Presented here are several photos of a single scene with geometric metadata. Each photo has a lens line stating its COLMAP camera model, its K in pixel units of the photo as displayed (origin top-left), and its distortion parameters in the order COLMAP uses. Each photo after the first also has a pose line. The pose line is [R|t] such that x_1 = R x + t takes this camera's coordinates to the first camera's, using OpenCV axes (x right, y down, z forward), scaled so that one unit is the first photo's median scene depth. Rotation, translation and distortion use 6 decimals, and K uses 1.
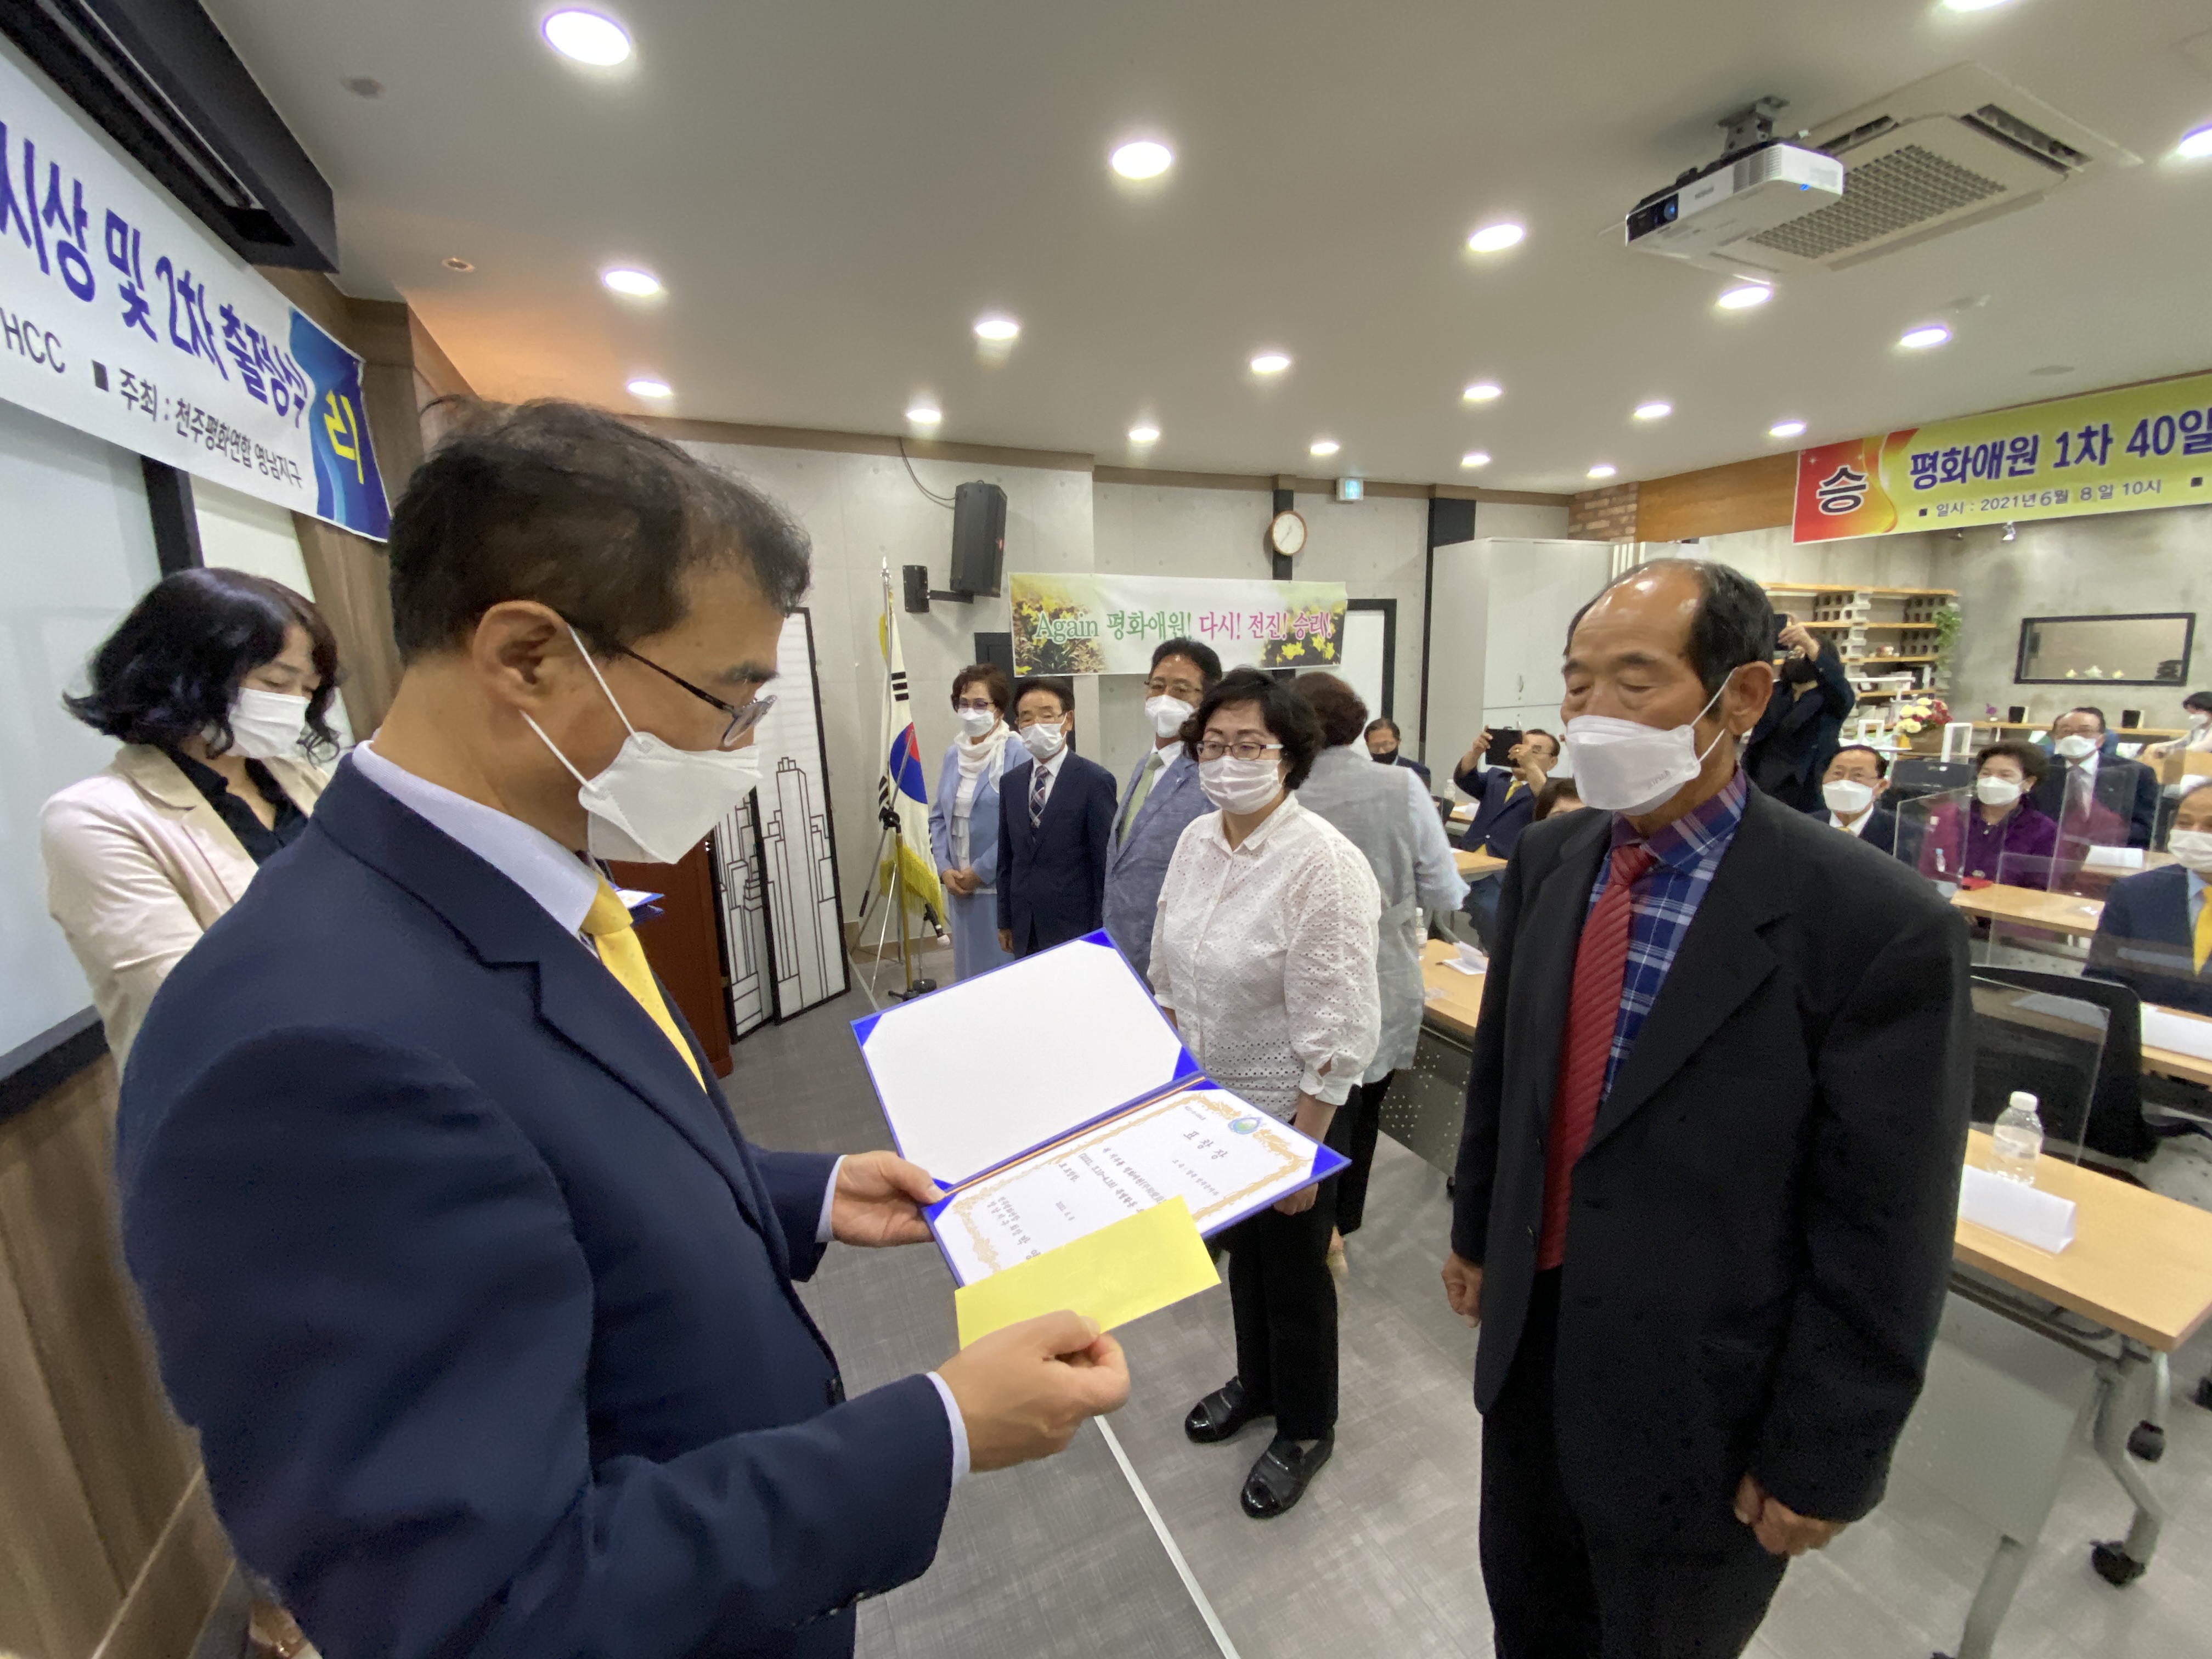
lens RADIAL K [[896.9, 0, 1106.0], [0, 896.9, 829.5], [0, 0, 1]] dist [-0.000789, -0.012487]
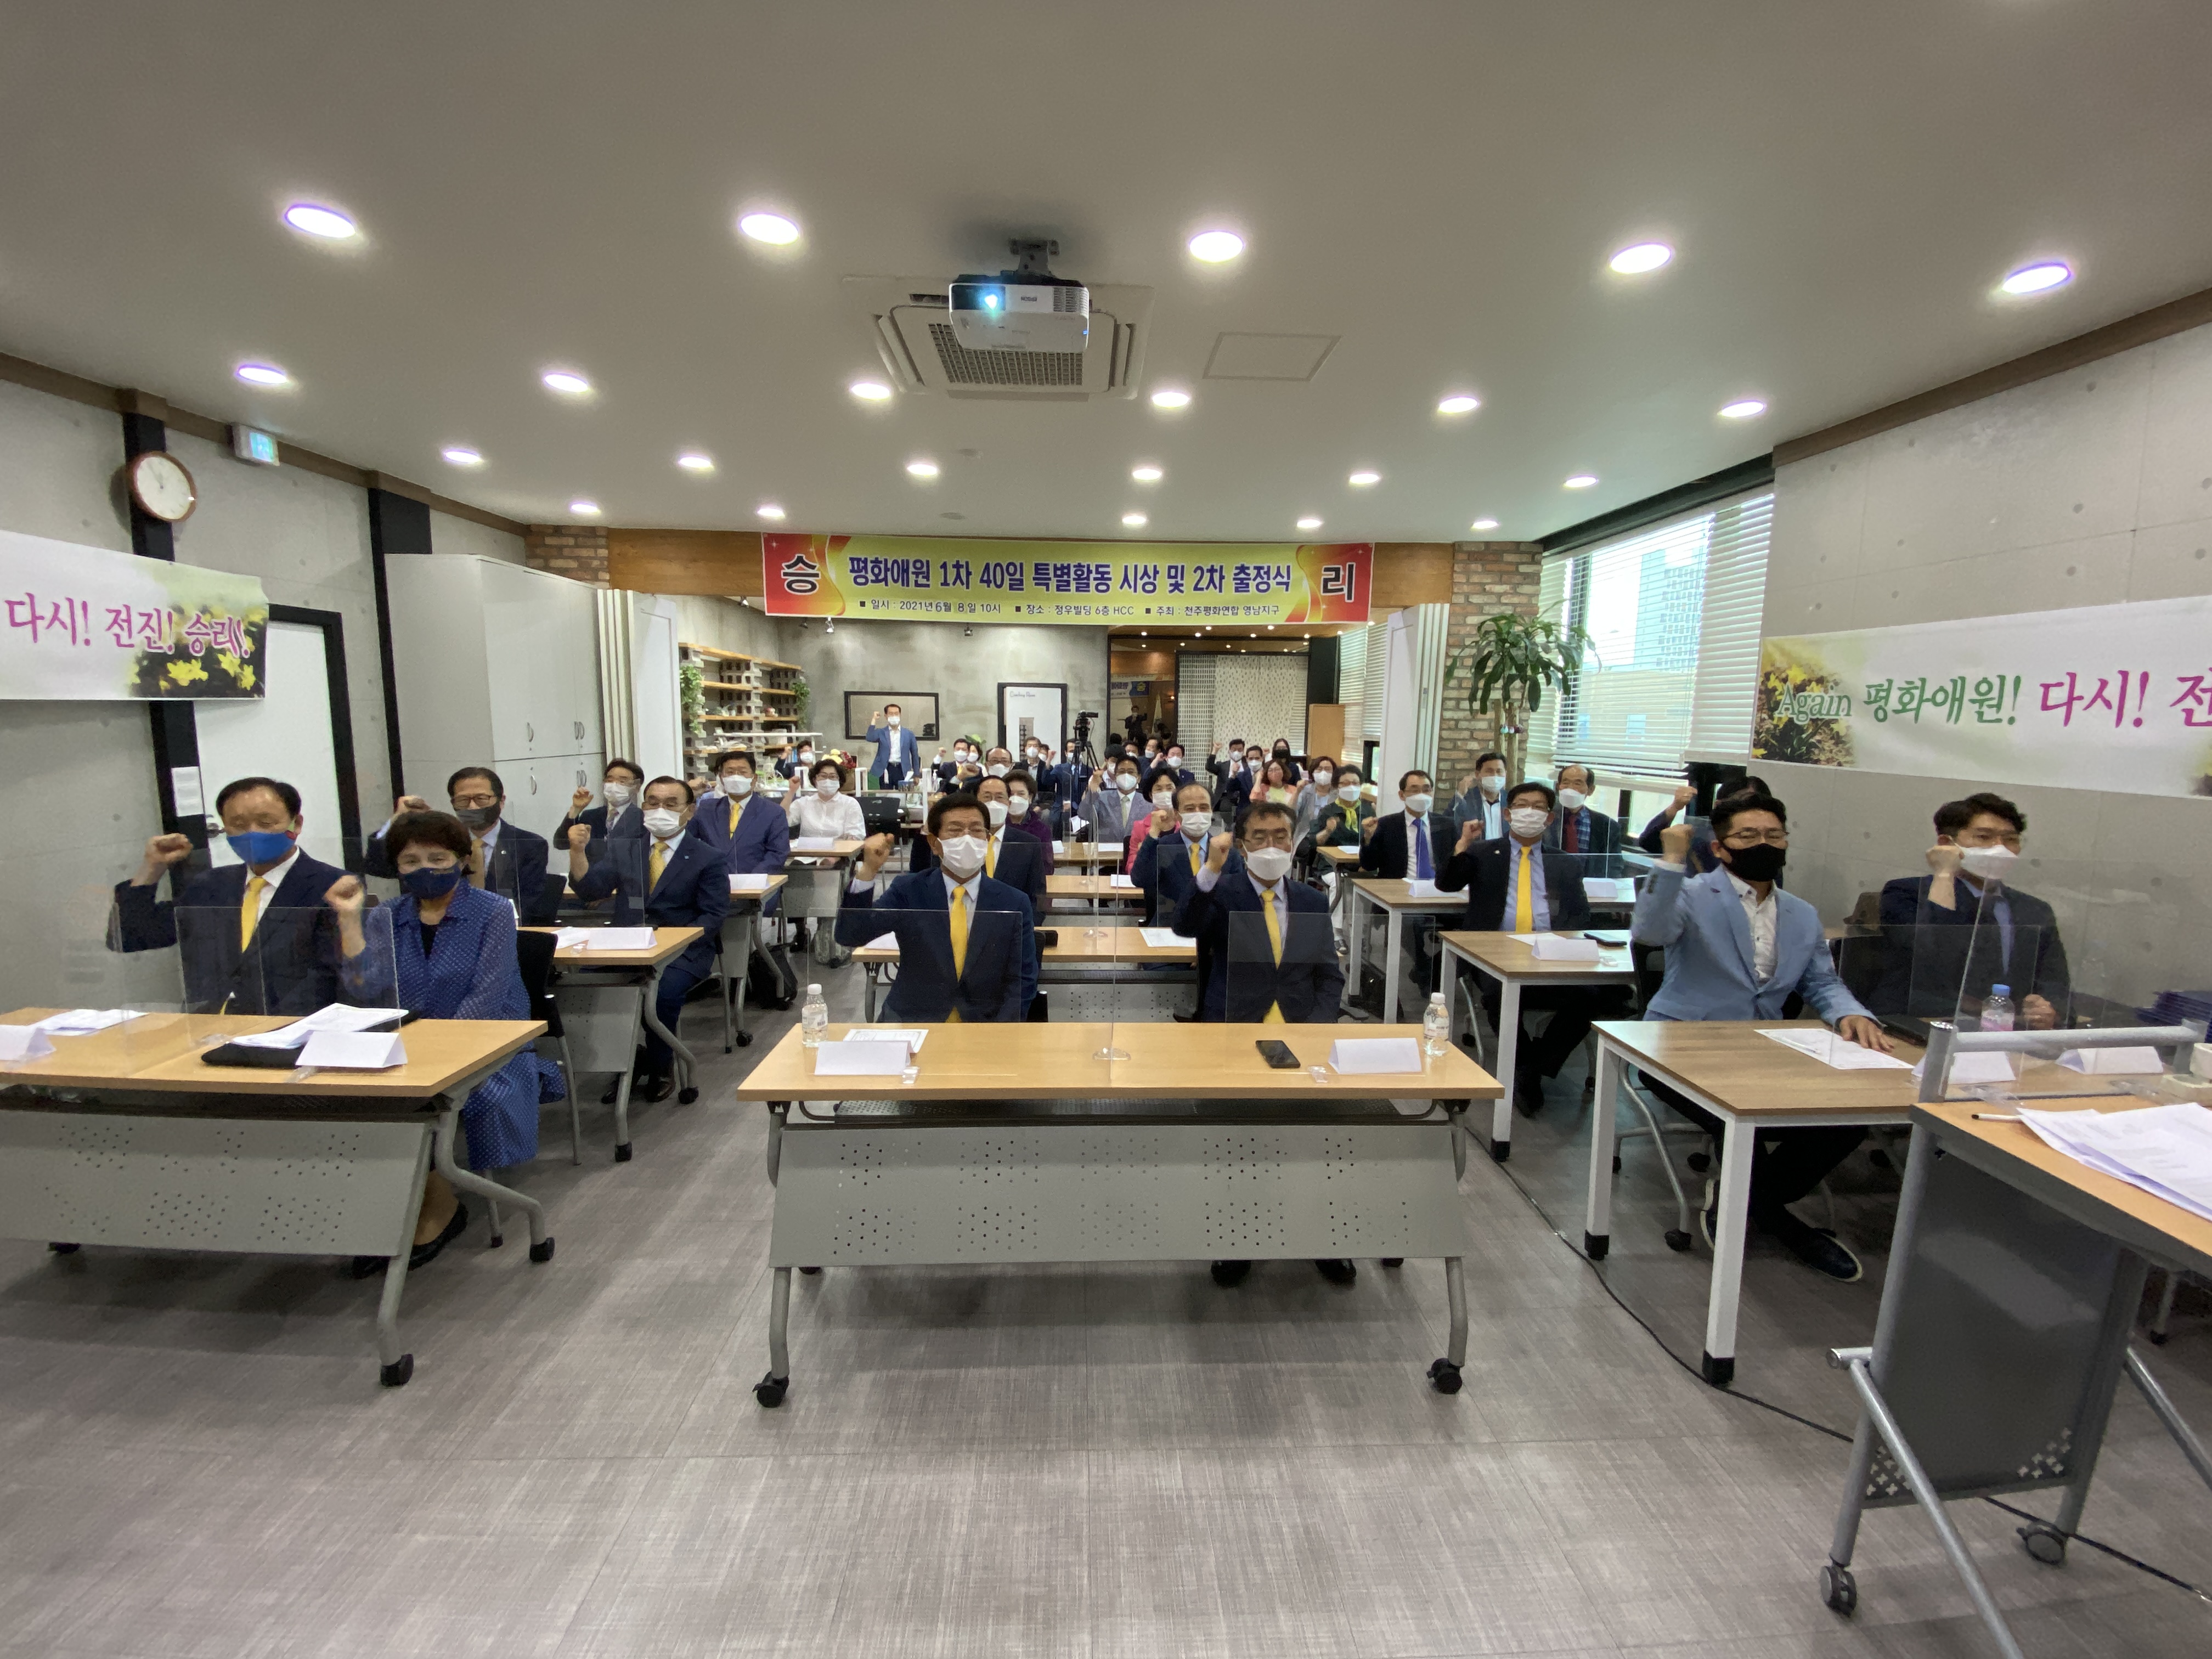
lens RADIAL K [[896.9, 0, 1106.0], [0, 896.9, 829.5], [0, 0, 1]] dist [-0.000789, -0.012487]
pose [[0.384802, -0.075326, 0.919921, -0.122648], [0.129406, 0.991223, 0.027034, -0.021652], [-0.913883, 0.108641, 0.391172, 0.171956]]
